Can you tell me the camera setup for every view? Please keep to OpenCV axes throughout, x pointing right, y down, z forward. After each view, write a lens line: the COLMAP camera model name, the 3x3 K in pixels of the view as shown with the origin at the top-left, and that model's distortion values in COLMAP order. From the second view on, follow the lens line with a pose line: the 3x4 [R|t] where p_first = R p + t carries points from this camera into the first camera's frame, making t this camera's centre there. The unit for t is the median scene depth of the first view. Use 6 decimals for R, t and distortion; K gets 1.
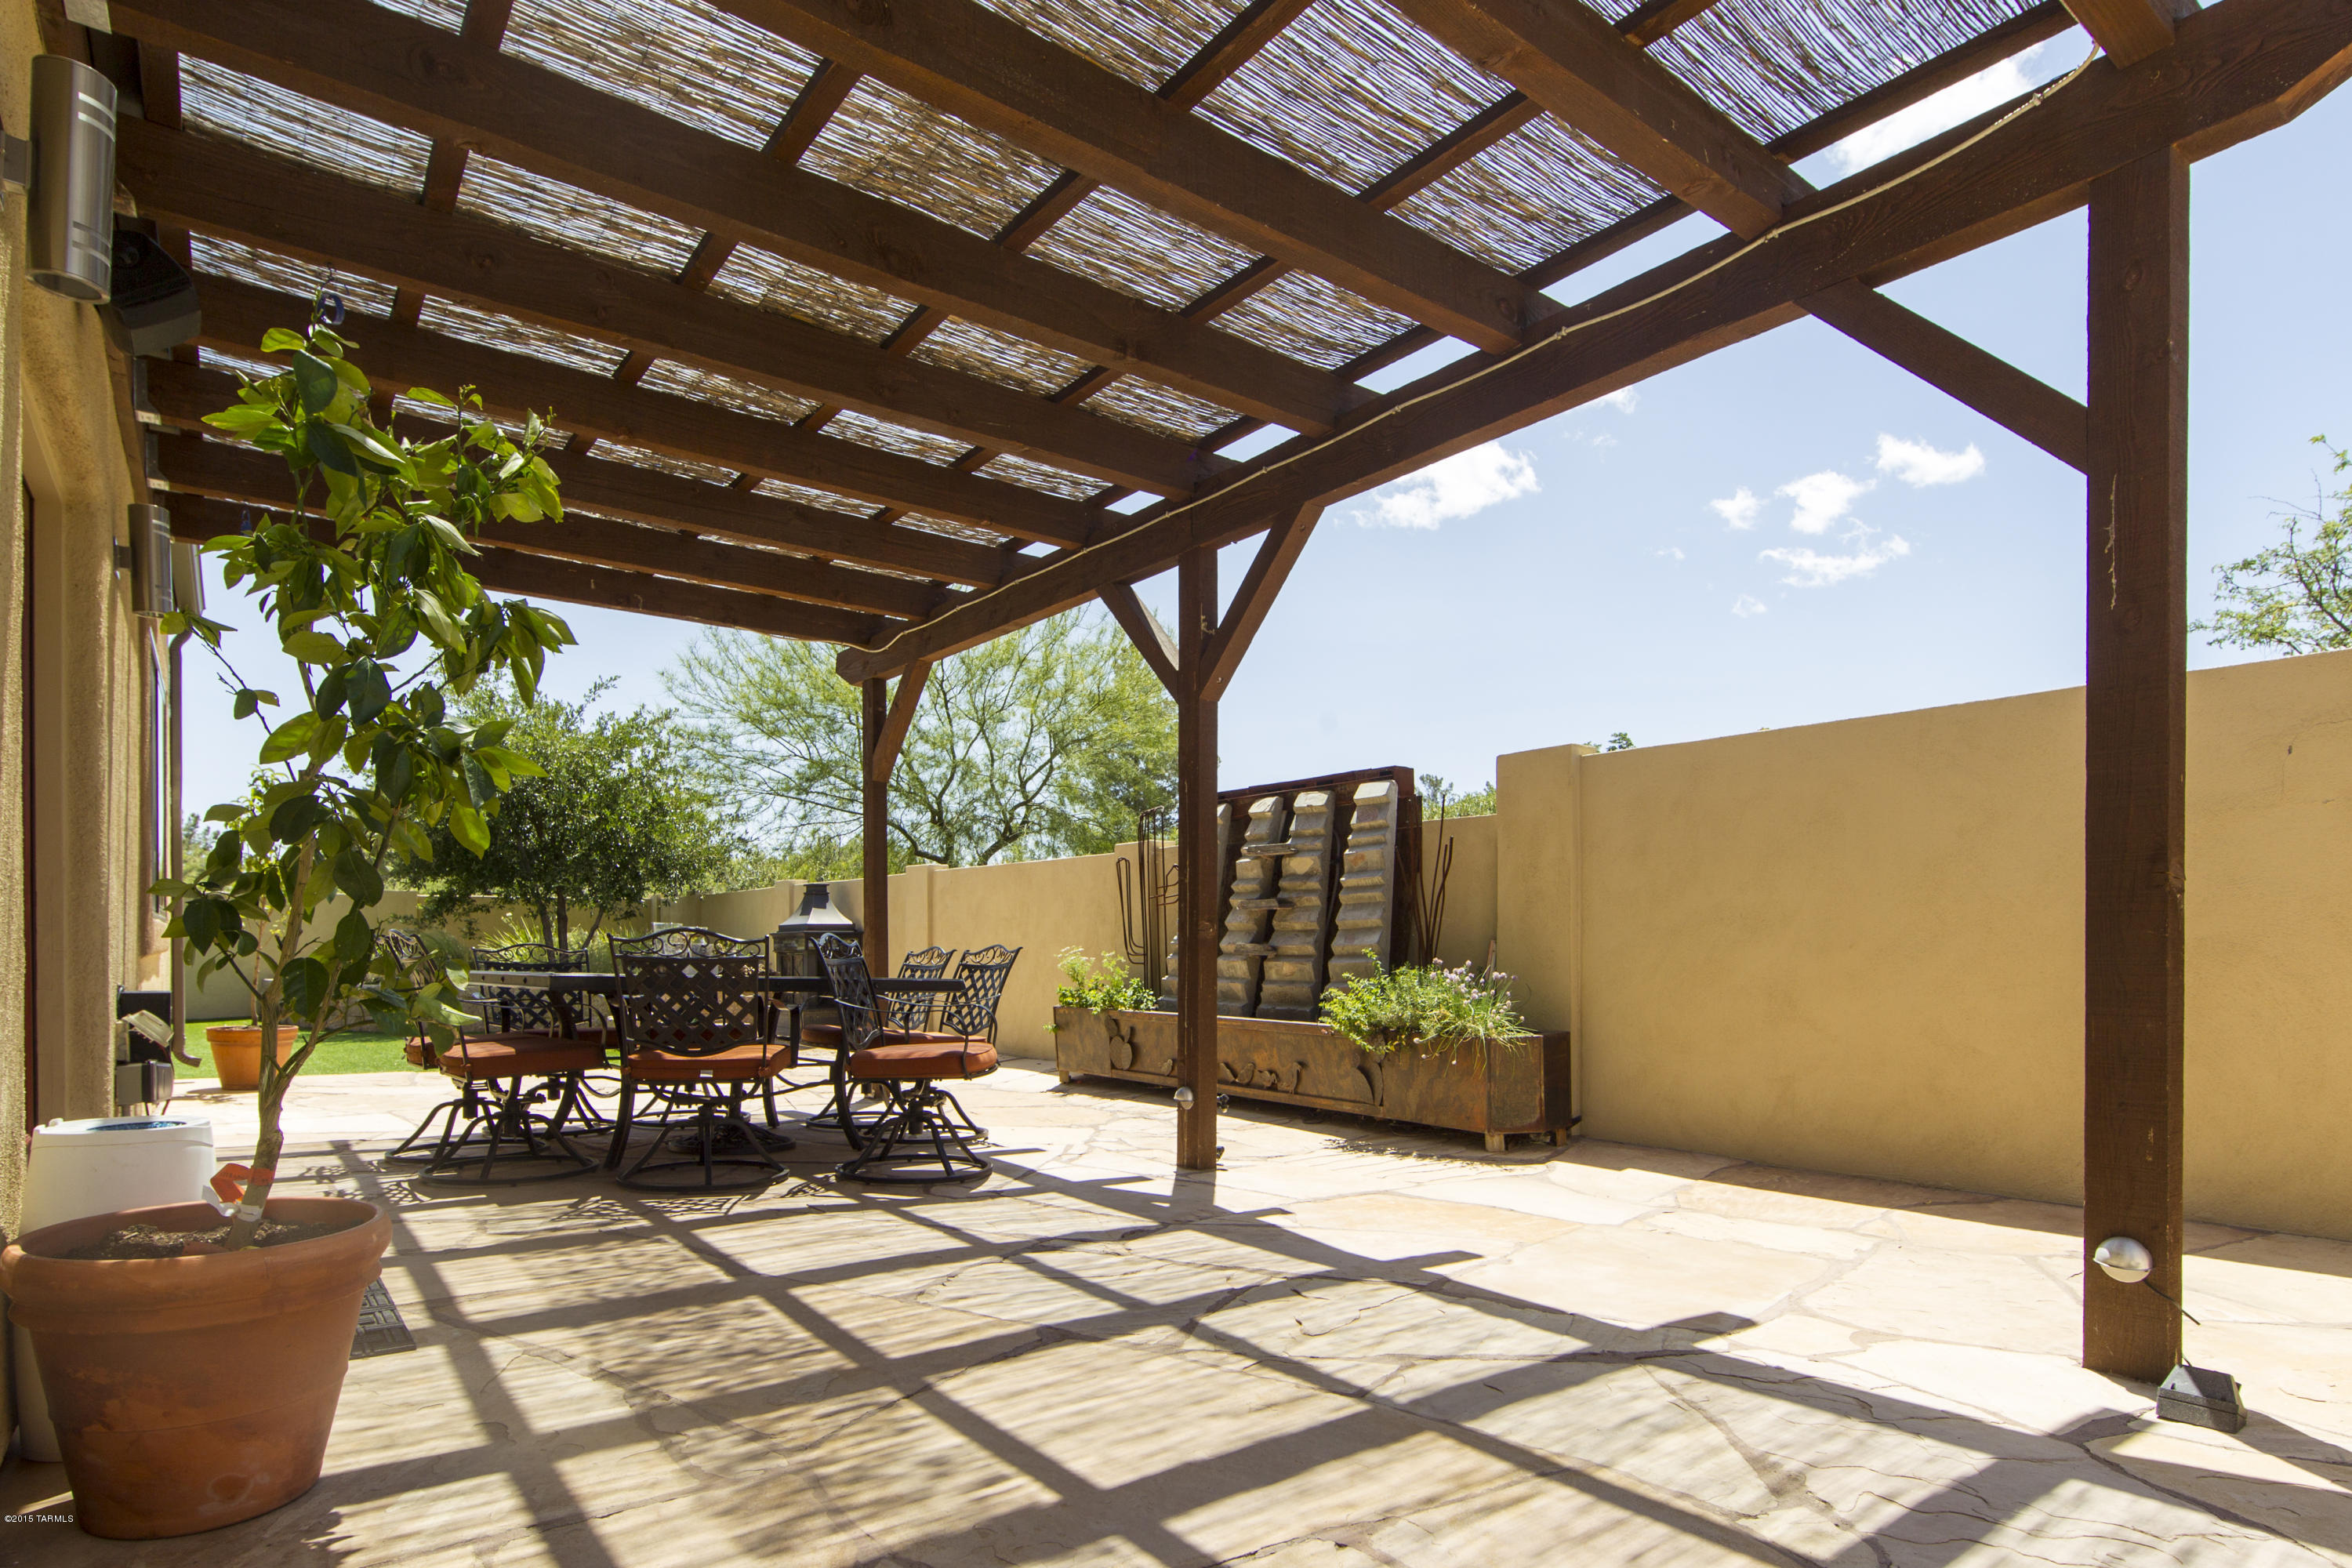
lens RADIAL K [[1265.1, 0, 1175.1], [0, 1265.1, 950.9], [0, 0, 1]] dist [-0.028606, -0.000411]
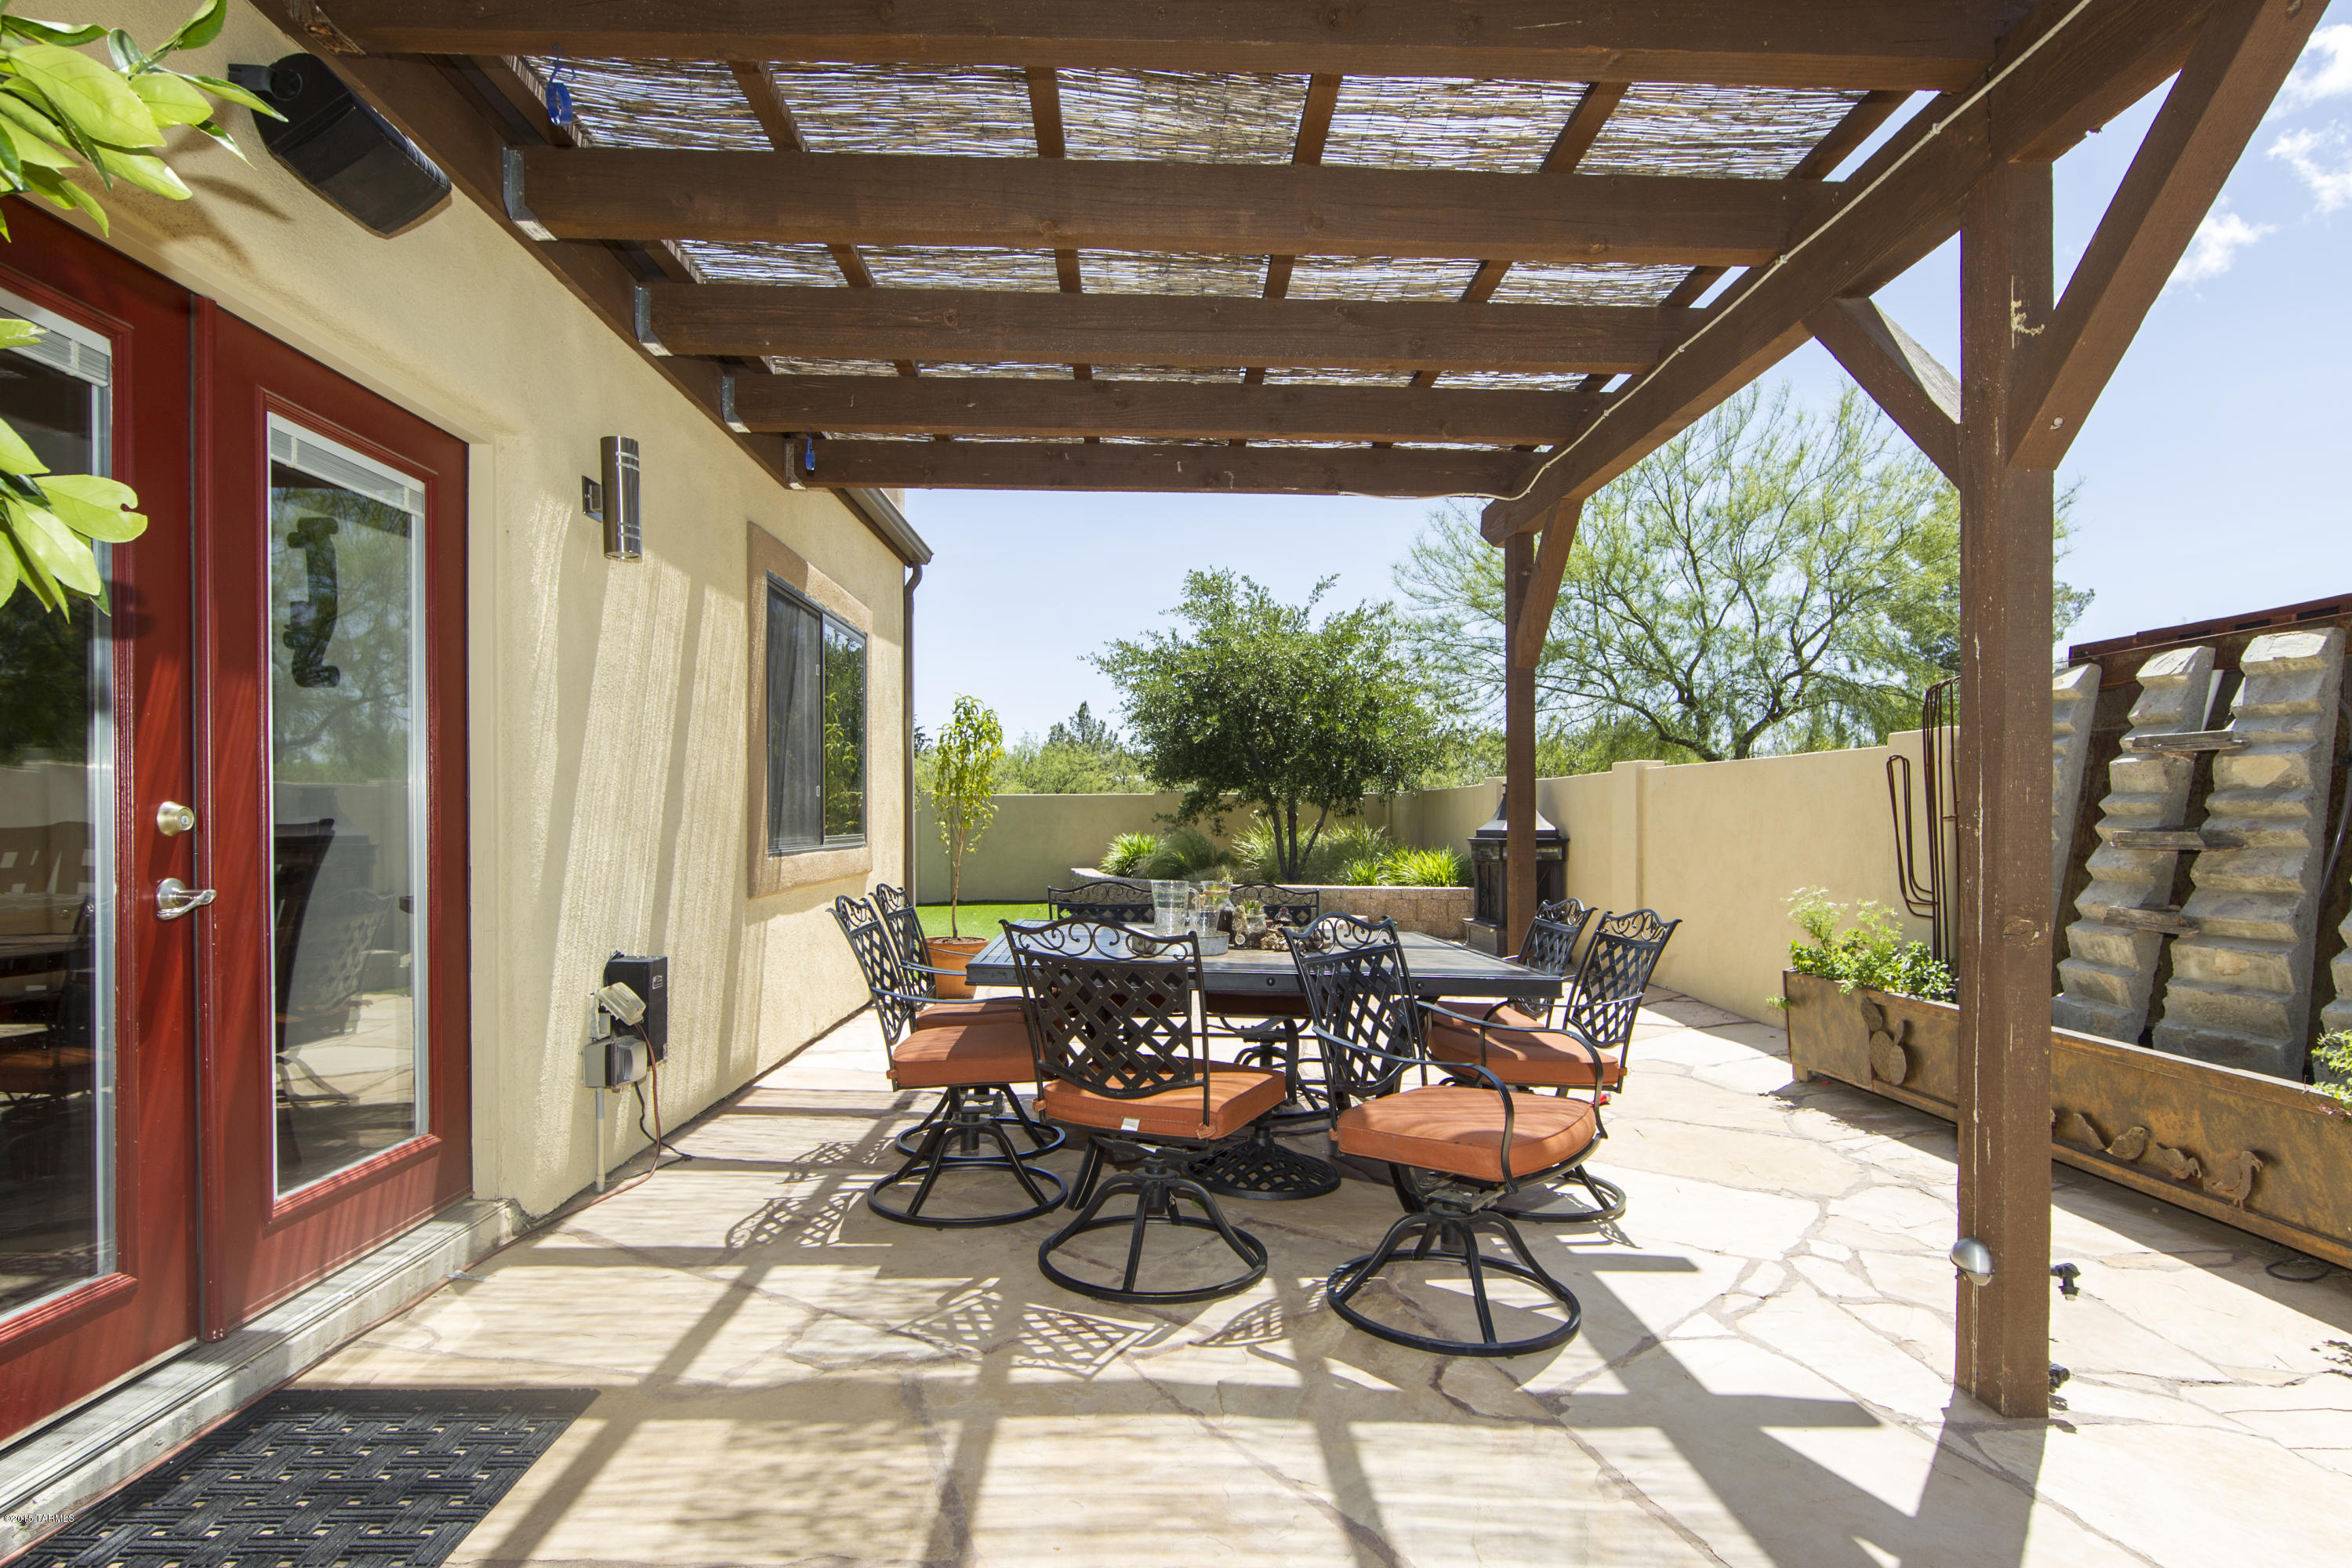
lens RADIAL K [[1203.7, 0, 1176.4], [0, 1203.7, 822.9], [0, 0, 1]] dist [-0.006066, -0.000542]
pose [[0.813831, 0.000114, -0.581101, 0.020259], [-0.000736, 0.999999, -0.000835, -0.043773], [0.581101, 0.001107, 0.813831, 0.311327]]
